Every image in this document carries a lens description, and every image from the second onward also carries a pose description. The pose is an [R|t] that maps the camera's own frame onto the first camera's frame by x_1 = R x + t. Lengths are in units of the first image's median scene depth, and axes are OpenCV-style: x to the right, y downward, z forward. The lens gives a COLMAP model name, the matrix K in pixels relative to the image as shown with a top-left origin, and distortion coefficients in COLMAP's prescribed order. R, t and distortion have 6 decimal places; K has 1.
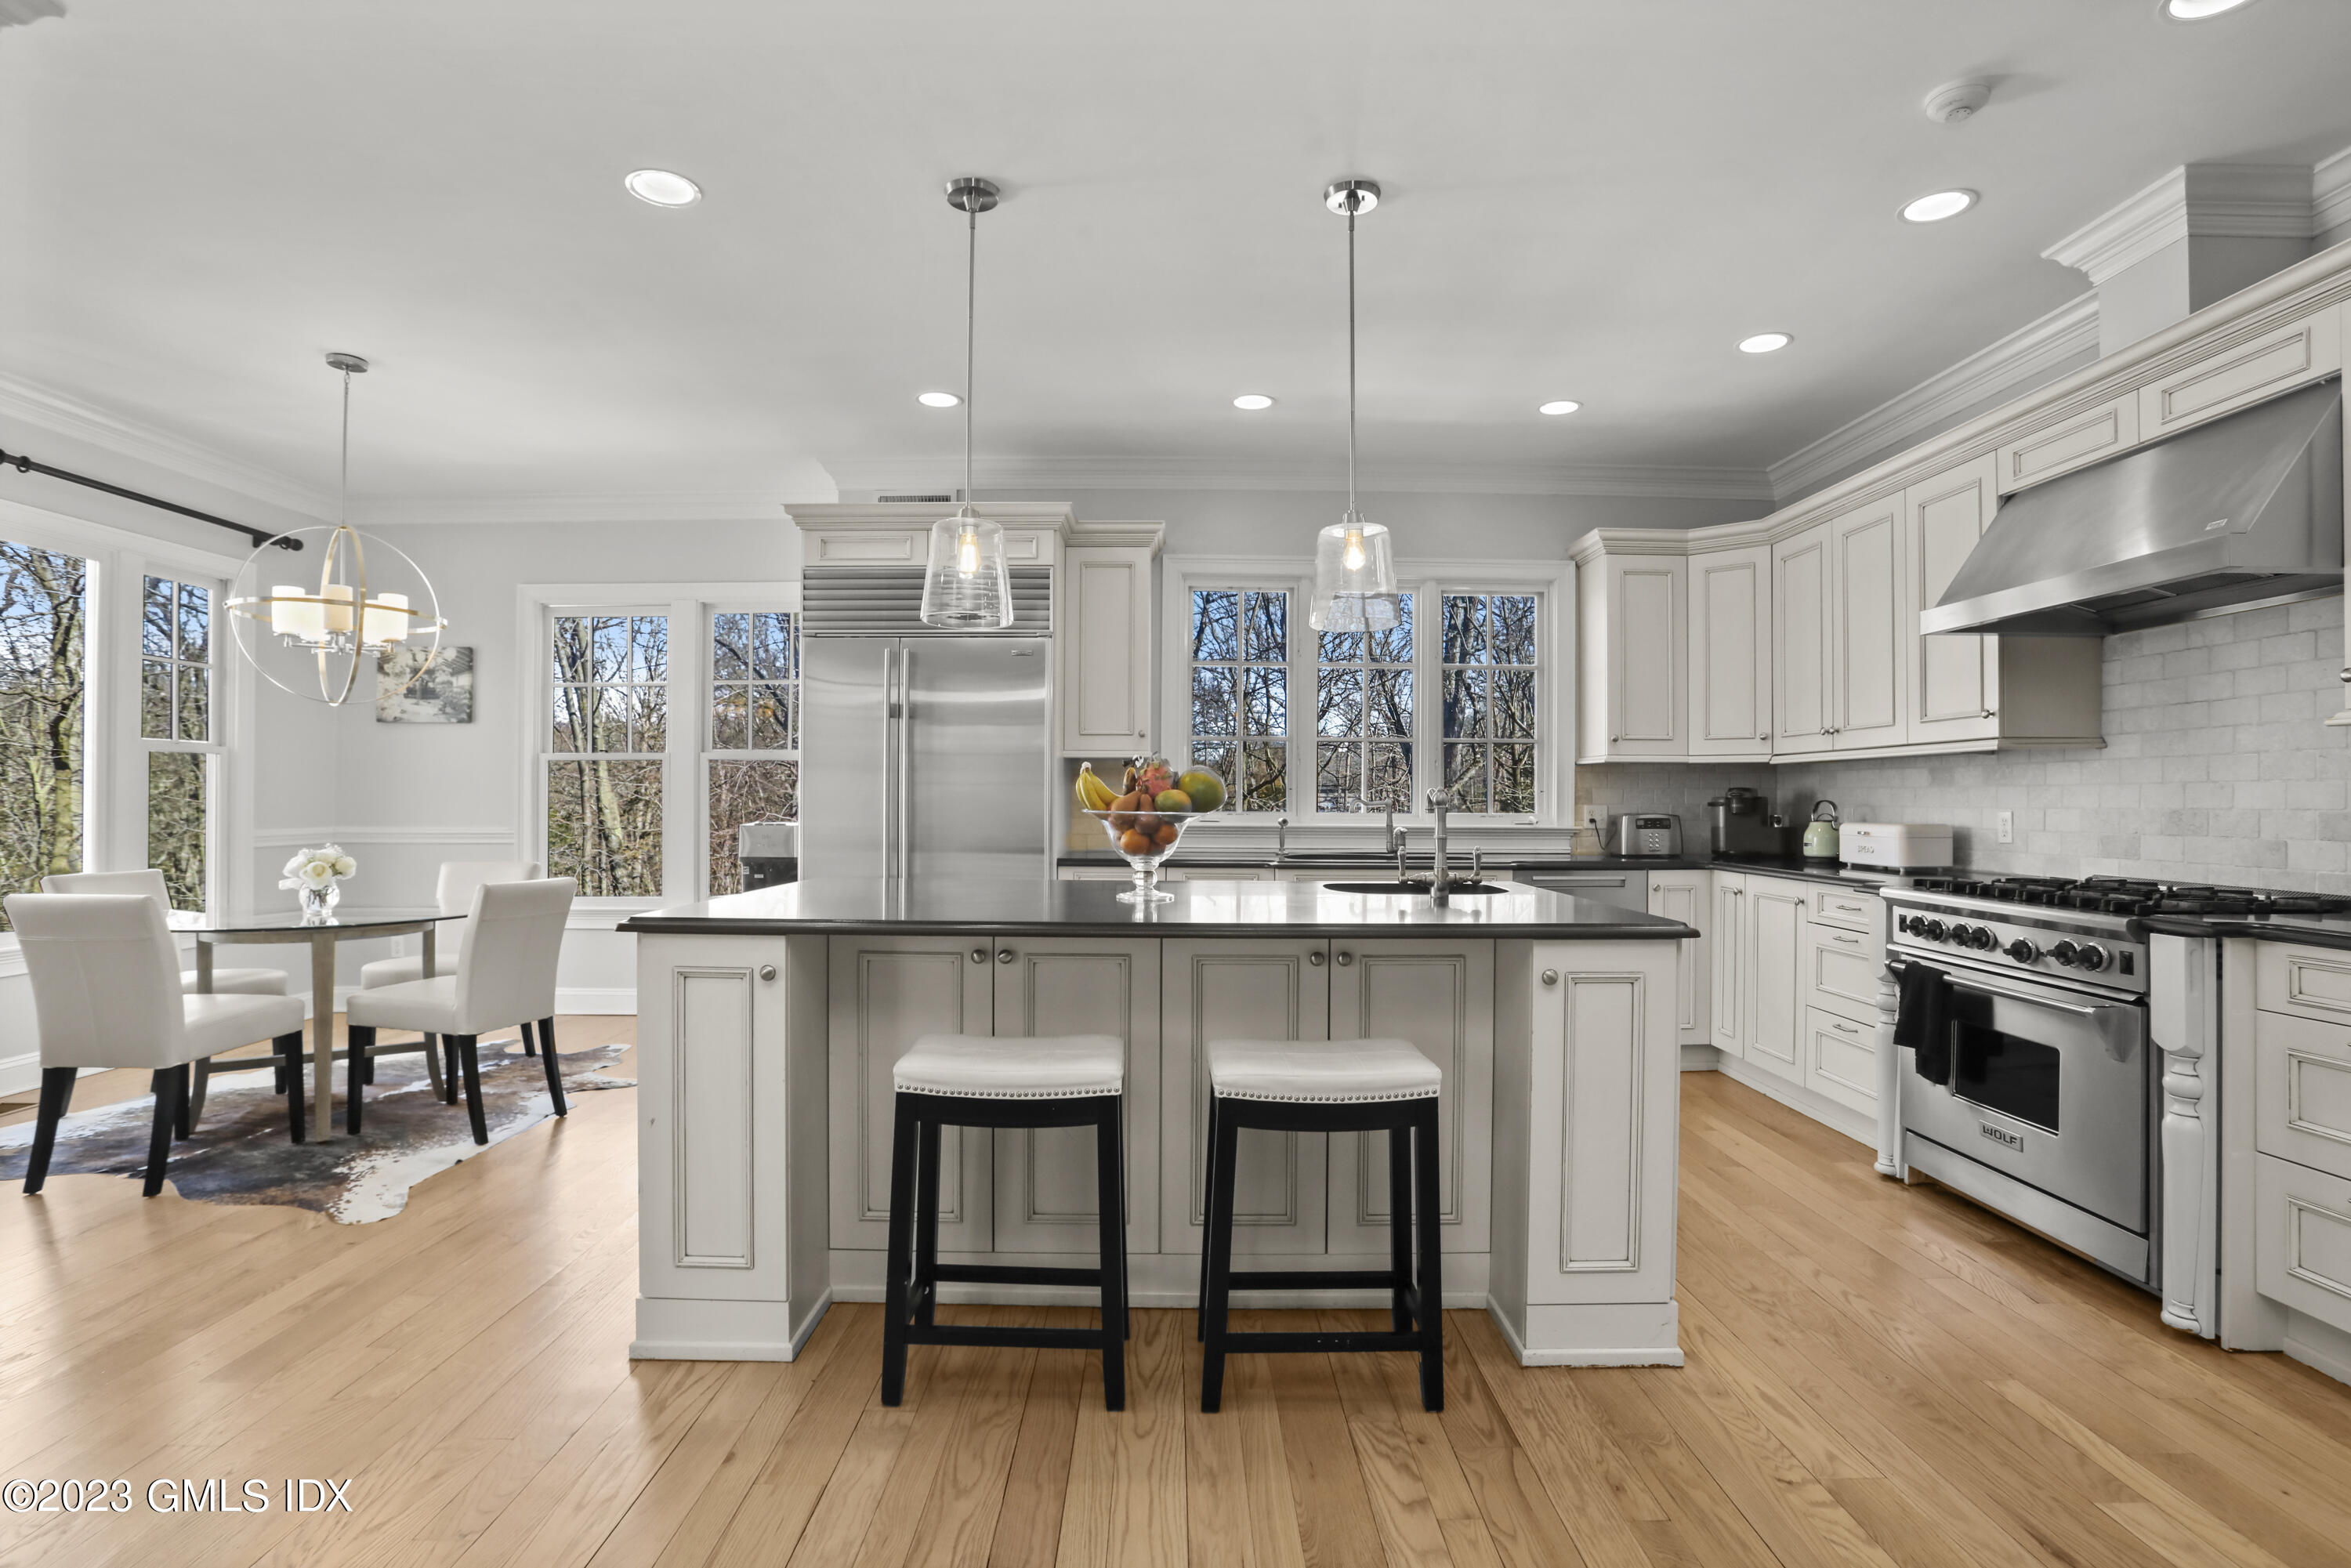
lens RADIAL K [[1178.8, 0, 1152.6], [0, 1178.8, 790.1], [0, 0, 1]] dist [-0.040607, 0.015689]
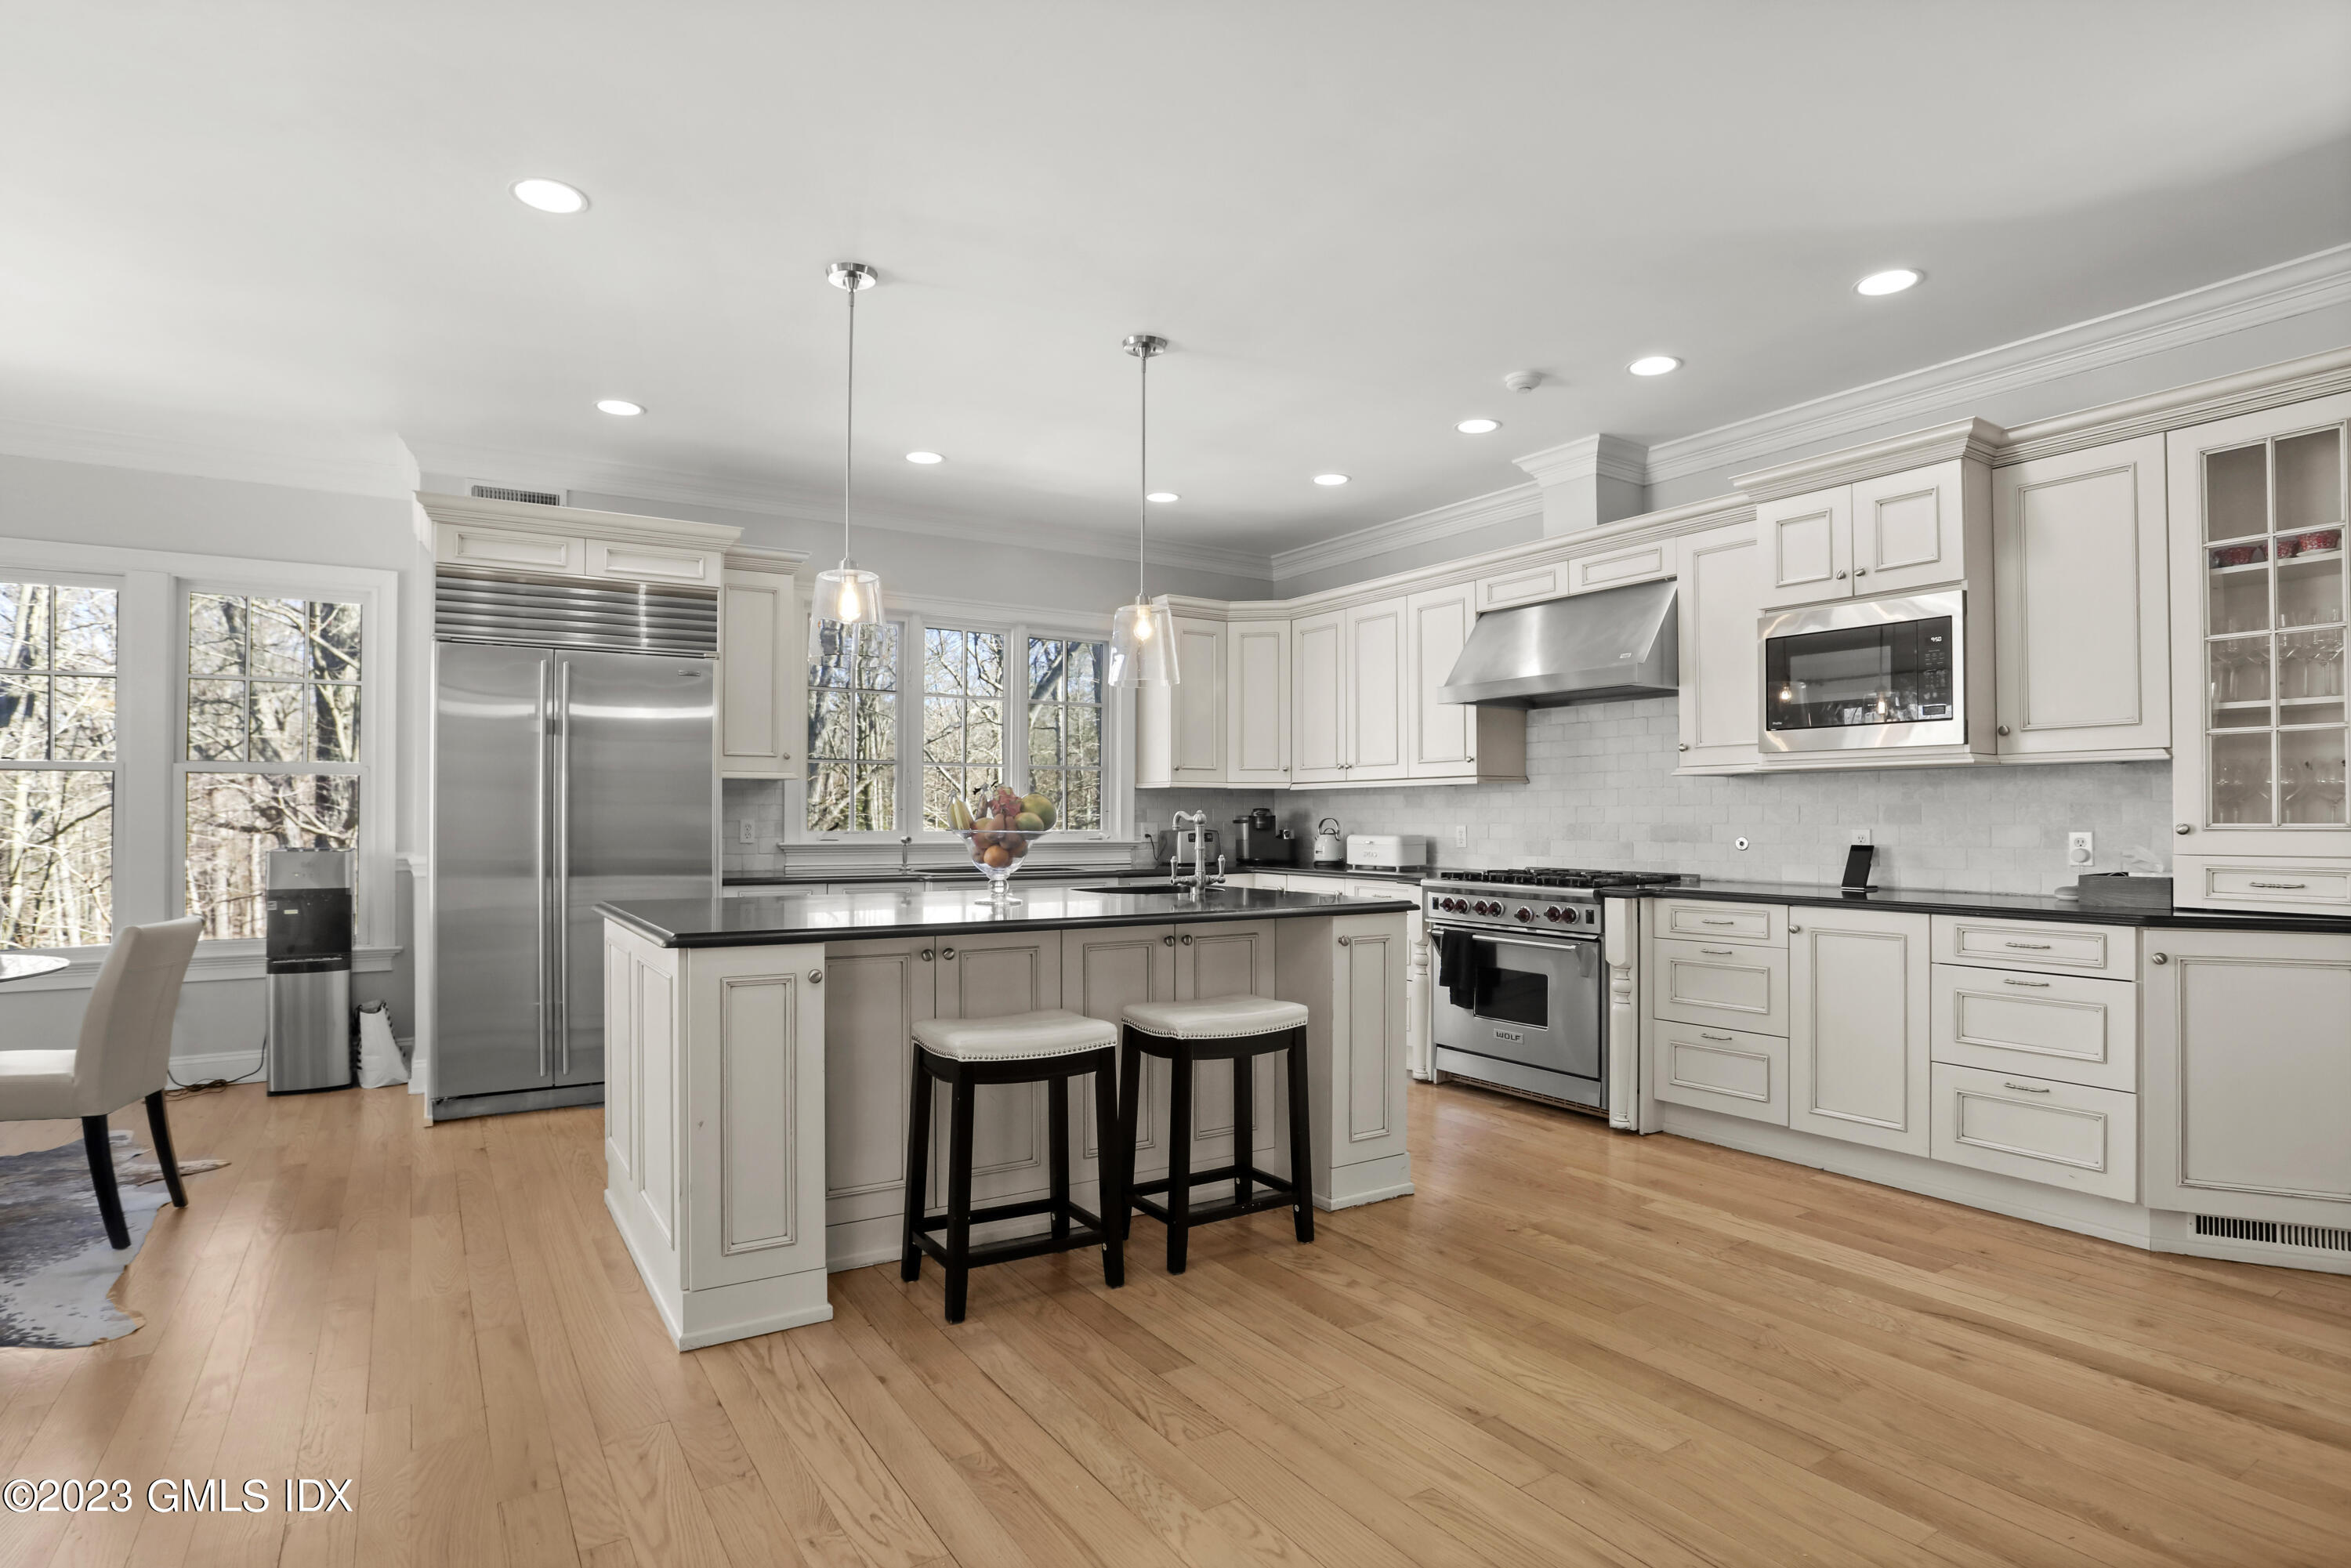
lens RADIAL K [[1262.5, 0, 1173.2], [0, 1262.5, 799.6], [0, 0, 1]] dist [-0.031841, 0.004830]
pose [[0.837684, 0.003833, 0.546141, -0.532677], [-0.000885, 0.999984, -0.005661, -0.005872], [-0.546154, 0.004259, 0.837674, -0.154494]]
